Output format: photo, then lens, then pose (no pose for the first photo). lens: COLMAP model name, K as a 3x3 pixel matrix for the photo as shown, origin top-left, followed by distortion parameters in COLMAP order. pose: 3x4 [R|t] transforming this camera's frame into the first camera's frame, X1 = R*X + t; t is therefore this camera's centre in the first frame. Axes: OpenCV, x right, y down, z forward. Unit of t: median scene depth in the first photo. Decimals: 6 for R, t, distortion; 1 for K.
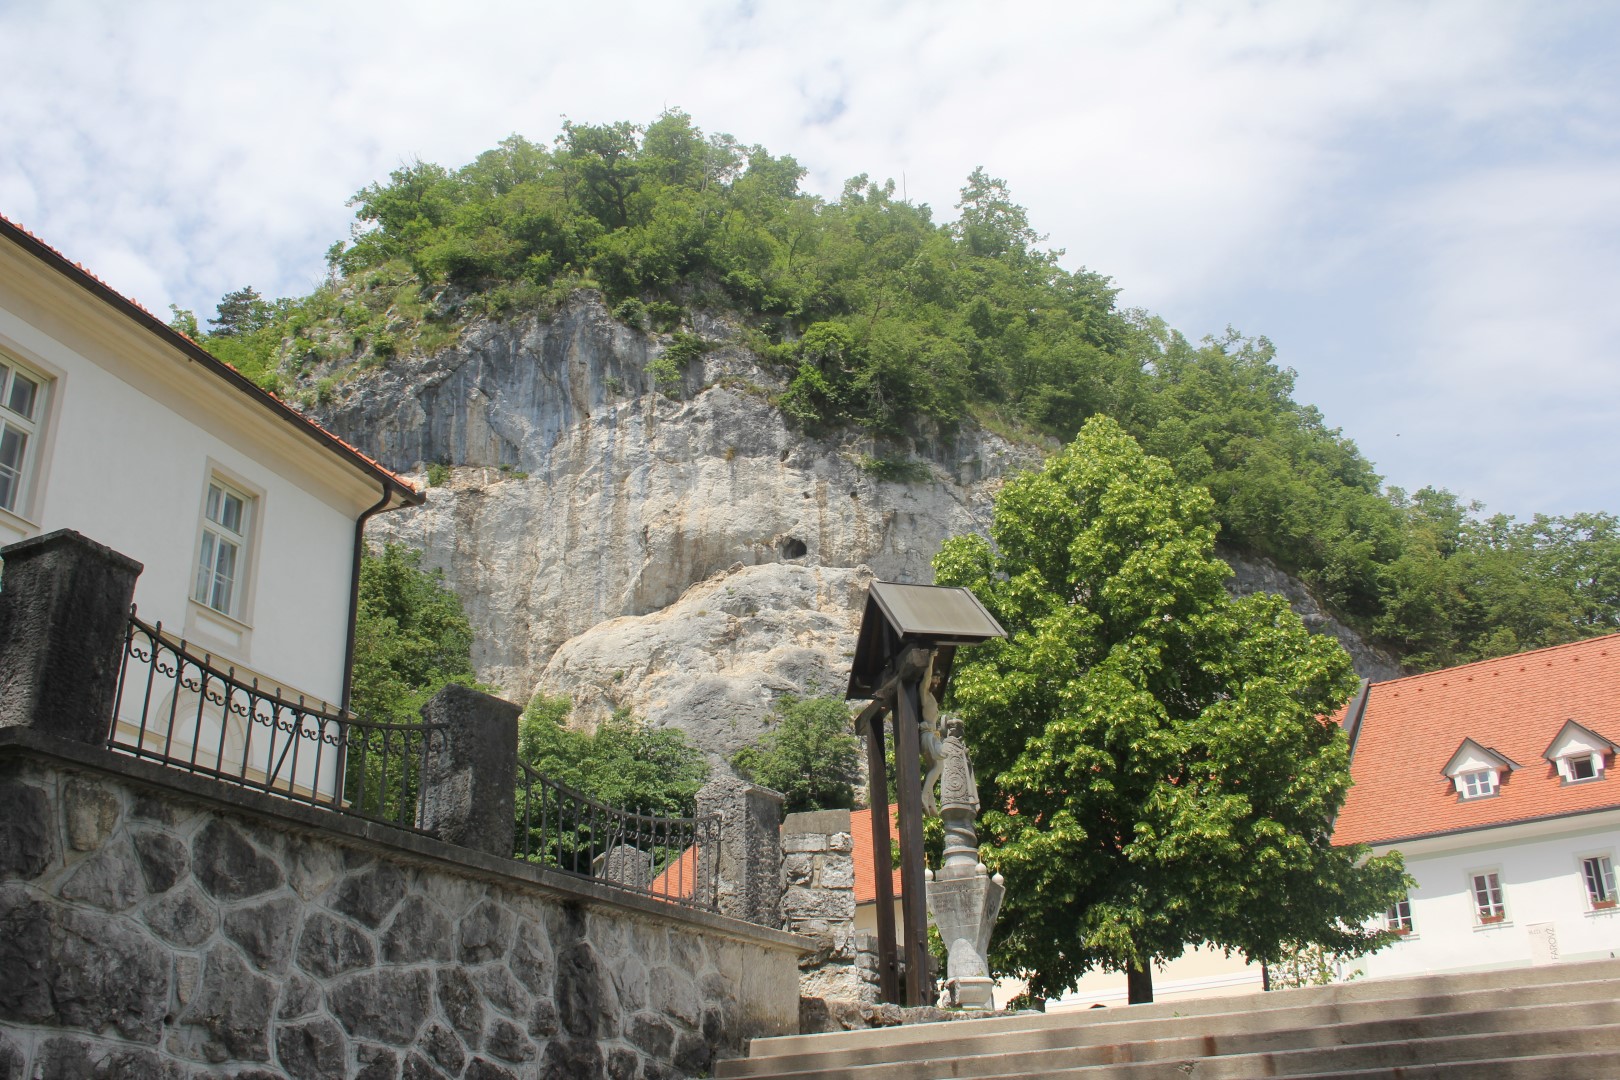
lens RADIAL K [[1583.7, 0, 810.0], [0, 1583.7, 540.0], [0, 0, 1]] dist [-0.053279, 0.014415]
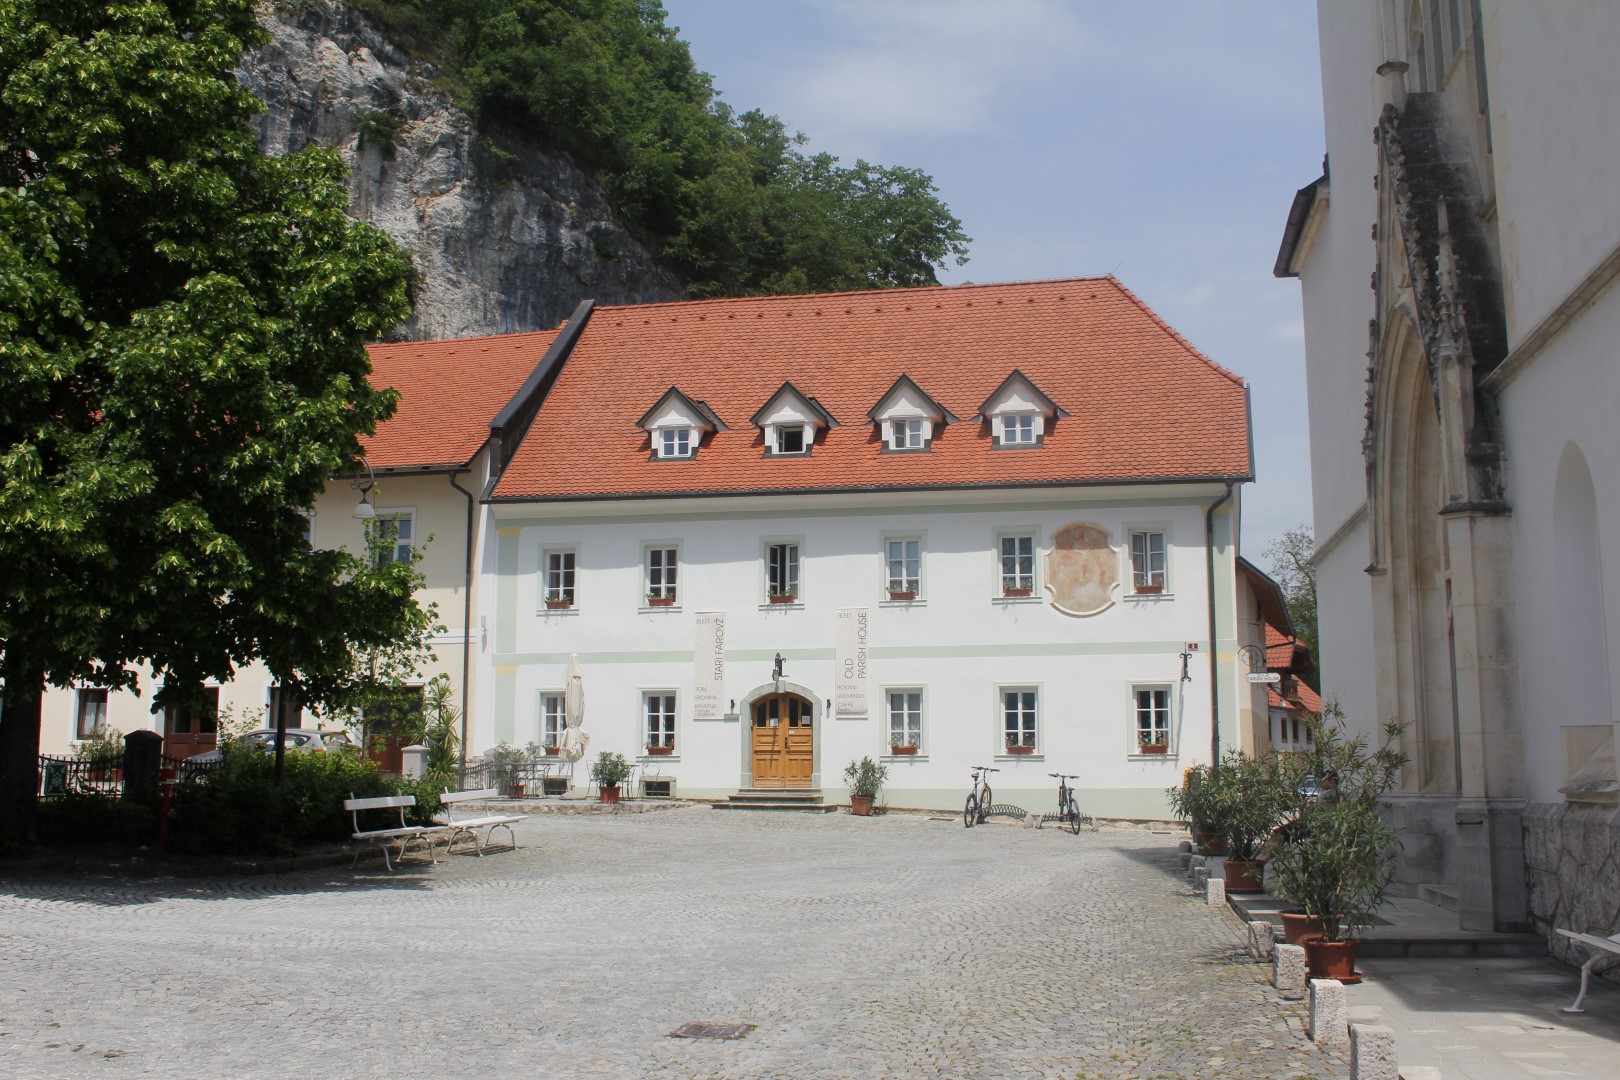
lens RADIAL K [[1569.5, 0, 810.0], [0, 1569.5, 540.0], [0, 0, 1]] dist [-0.121215, 0.011104]
pose [[0.910718, 0.080056, 0.405196, 0.077830], [-0.181828, 0.958567, 0.219288, 0.004109], [-0.370852, -0.273386, 0.887541, 0.106725]]
